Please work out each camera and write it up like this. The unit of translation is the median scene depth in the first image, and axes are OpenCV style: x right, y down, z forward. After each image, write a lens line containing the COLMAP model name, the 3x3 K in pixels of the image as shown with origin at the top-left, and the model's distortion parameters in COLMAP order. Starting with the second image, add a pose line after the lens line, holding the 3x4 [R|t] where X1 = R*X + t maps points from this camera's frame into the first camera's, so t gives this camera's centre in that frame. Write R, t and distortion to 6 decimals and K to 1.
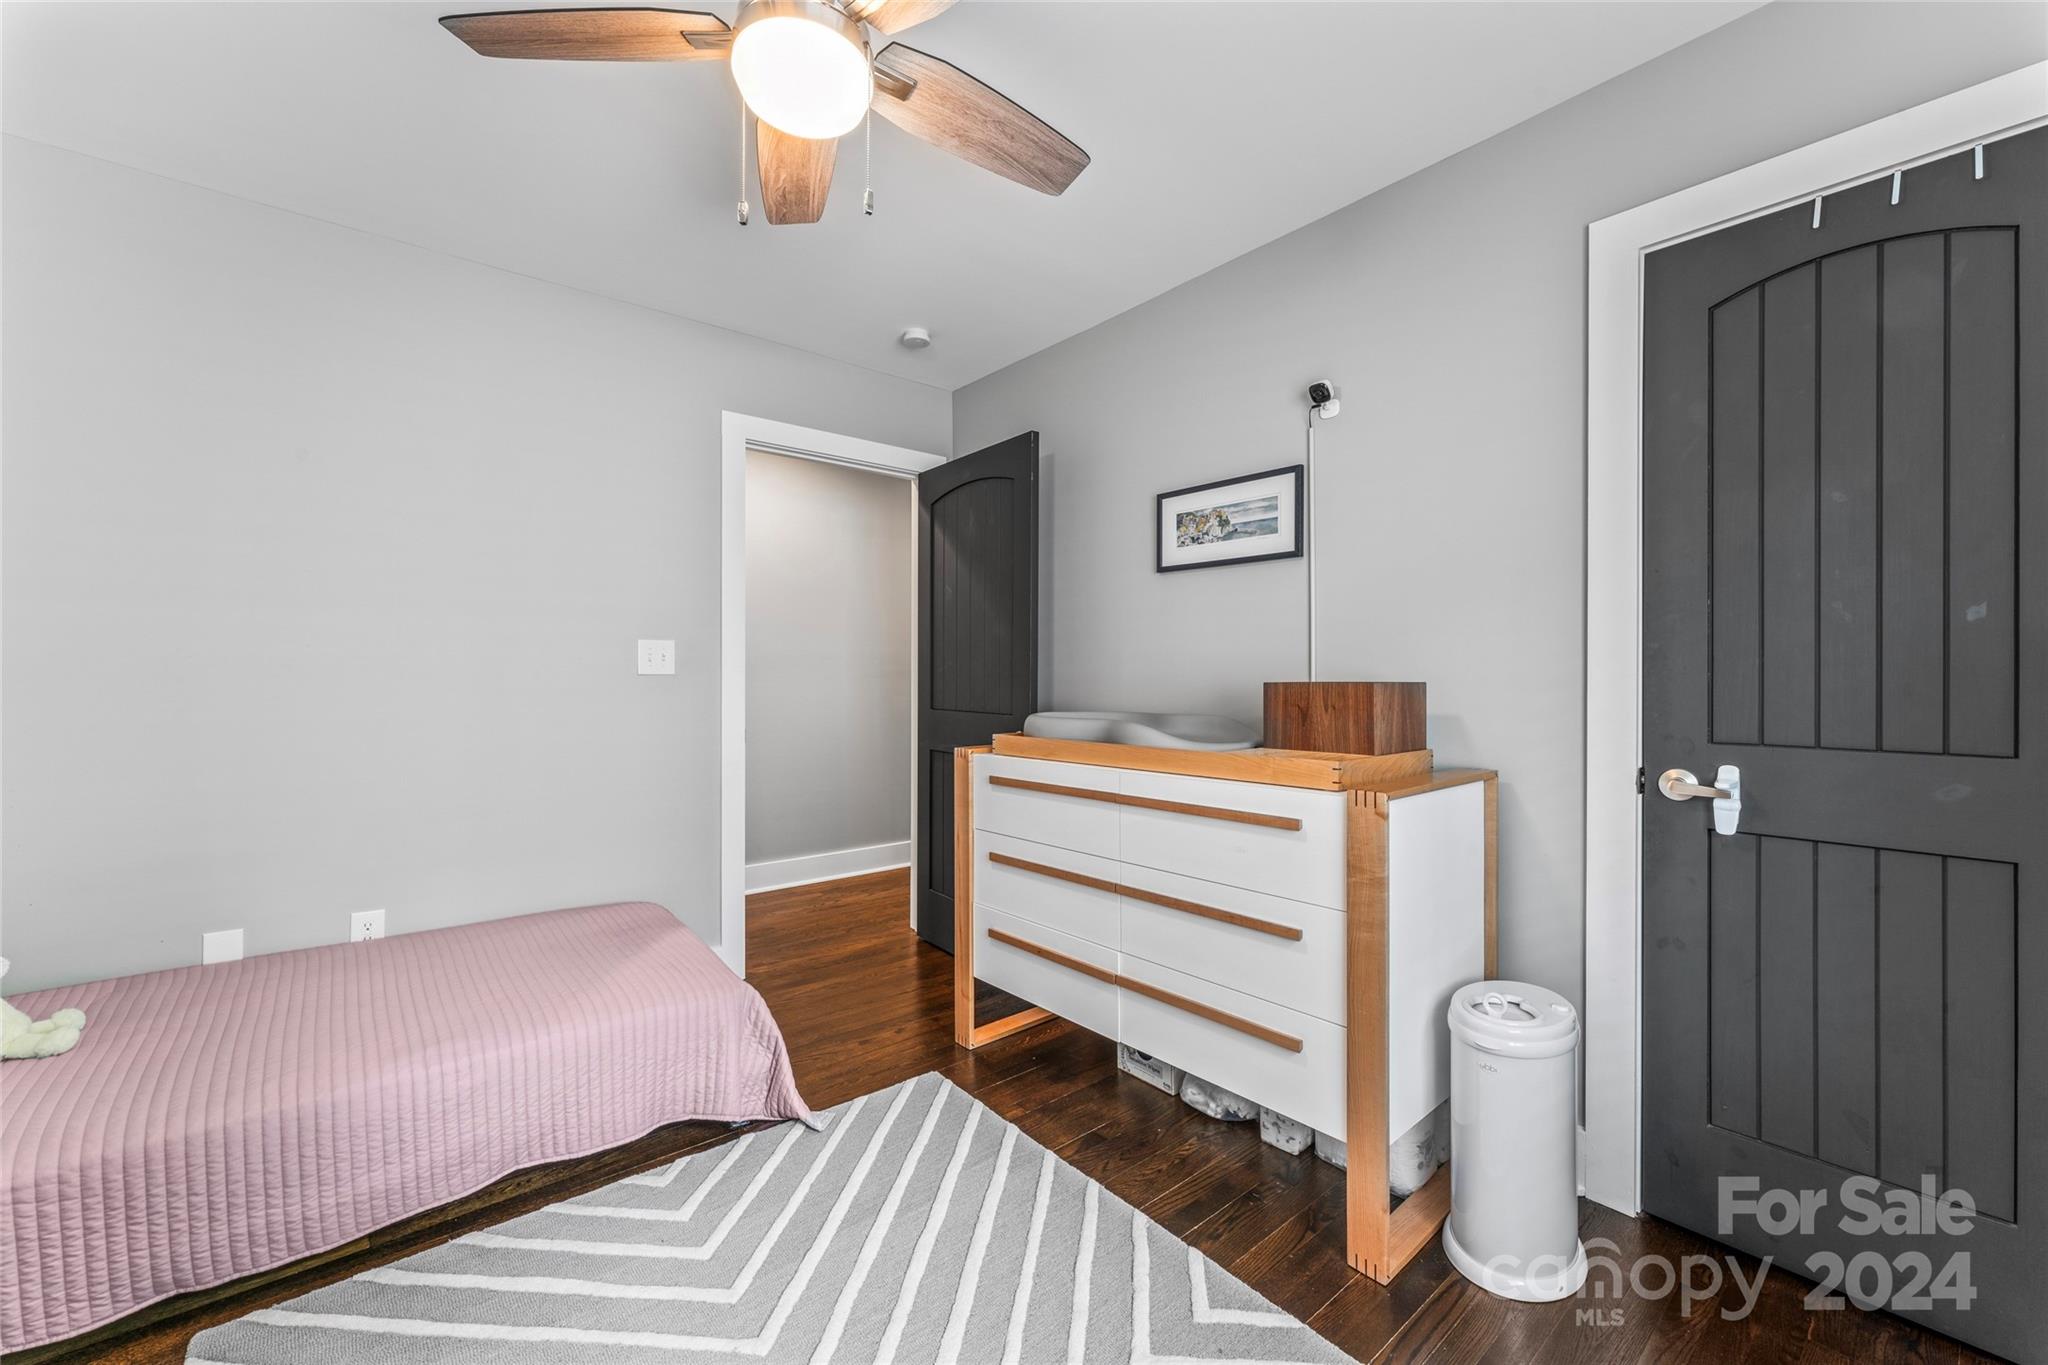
lens RADIAL K [[814.2, 0, 1028.7], [0, 814.2, 675.3], [0, 0, 1]] dist [-0.000267, -0.000052]
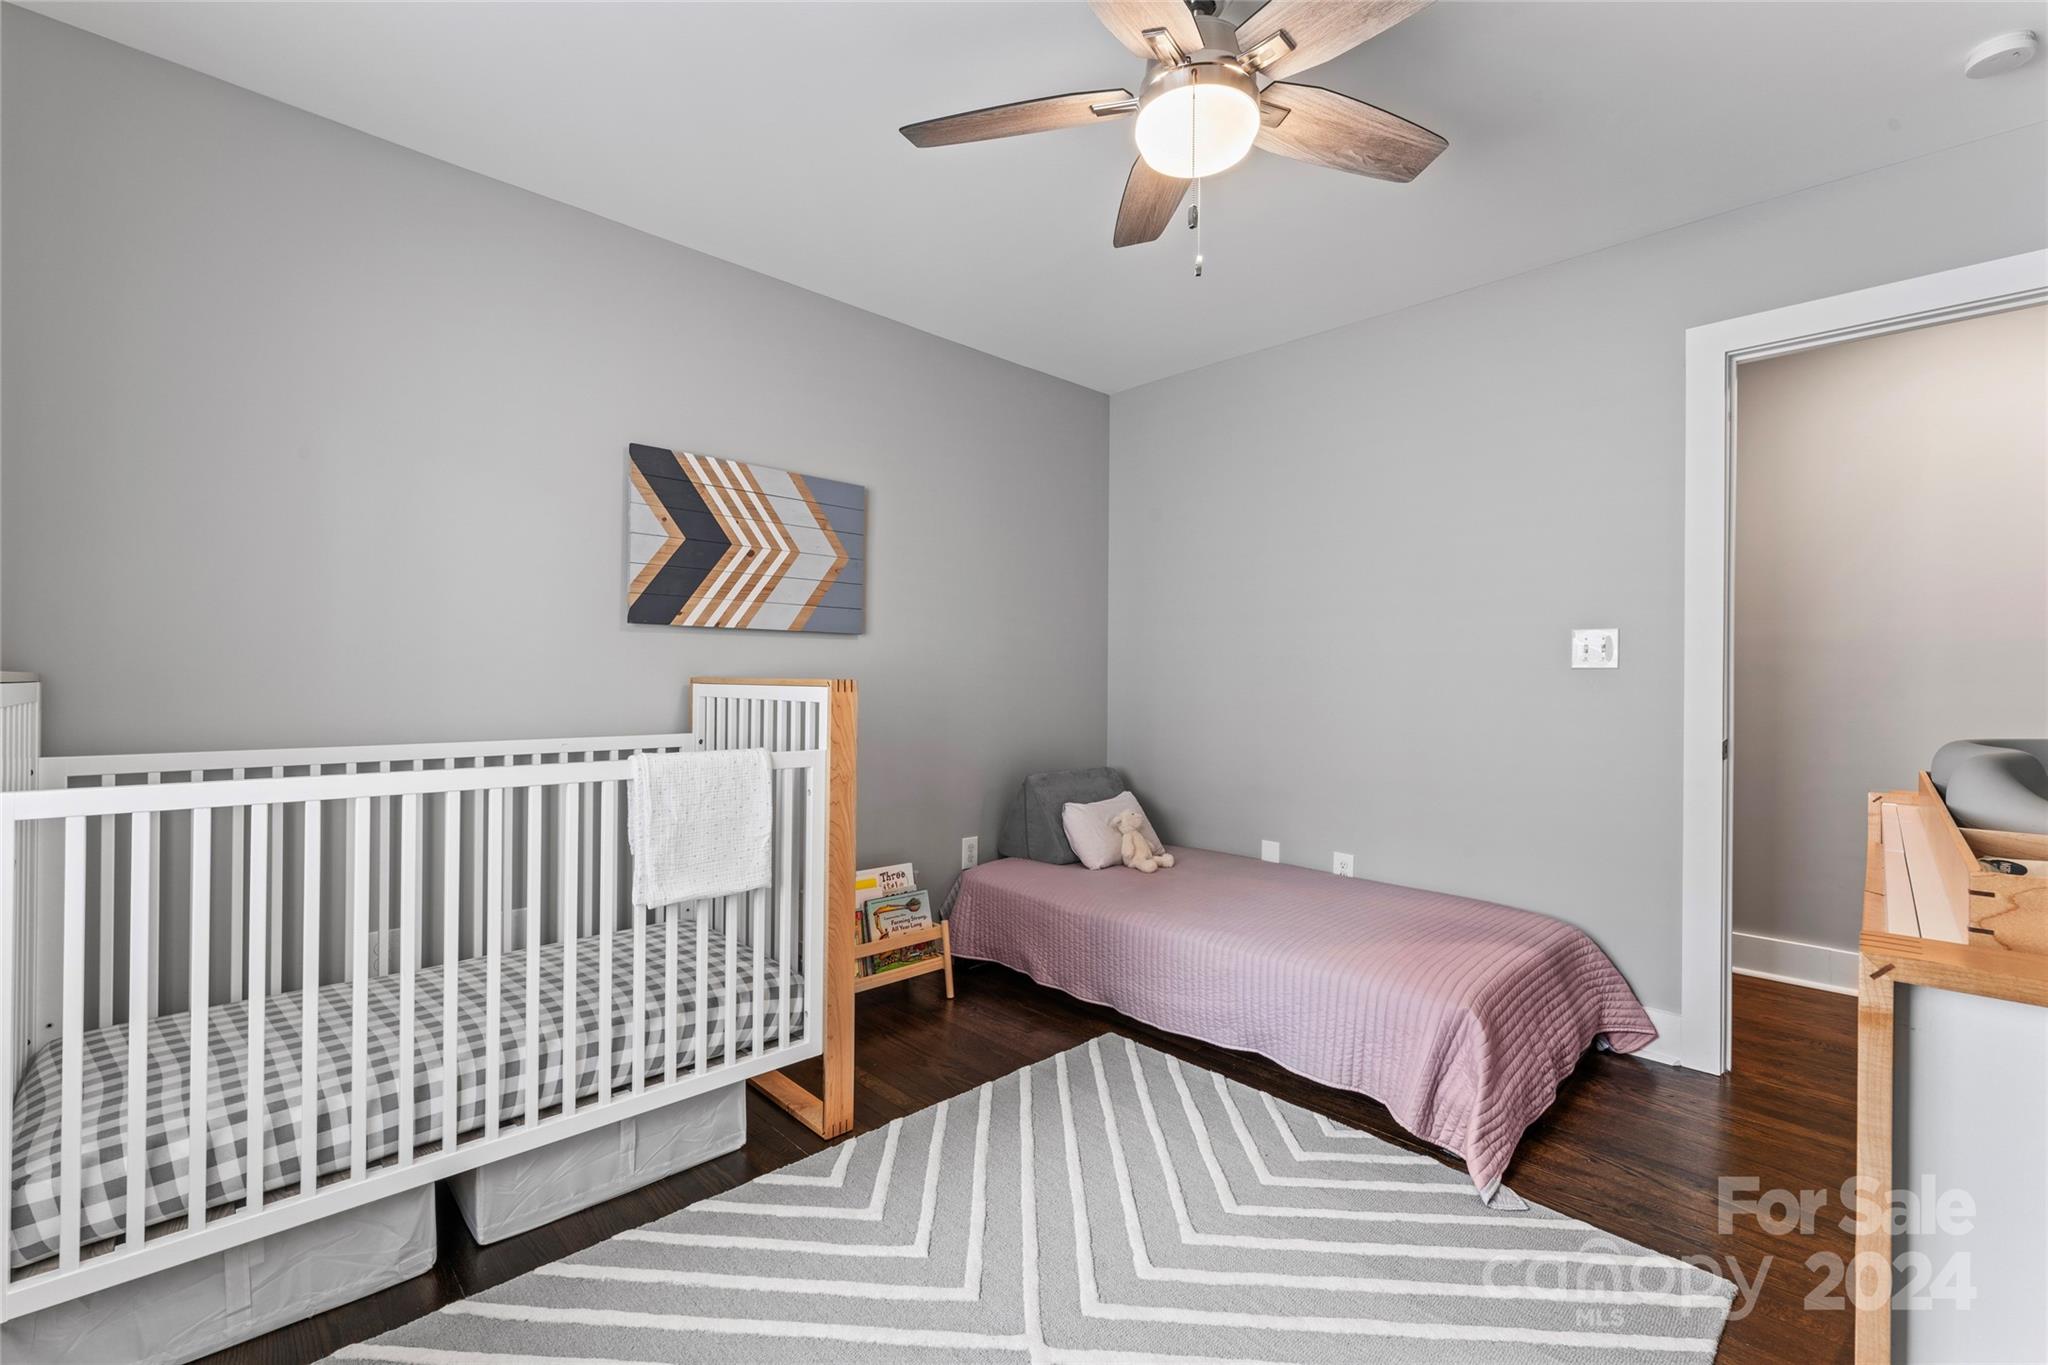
lens RADIAL K [[862.4, 0, 1021.9], [0, 862.4, 674.0], [0, 0, 1]] dist [0.000754, 0.000037]
pose [[0.093012, 0.004375, -0.995655, 0.614004], [-0.012855, 0.999912, 0.003192, 0.014366], [0.995582, 0.012502, 0.093060, 0.454152]]
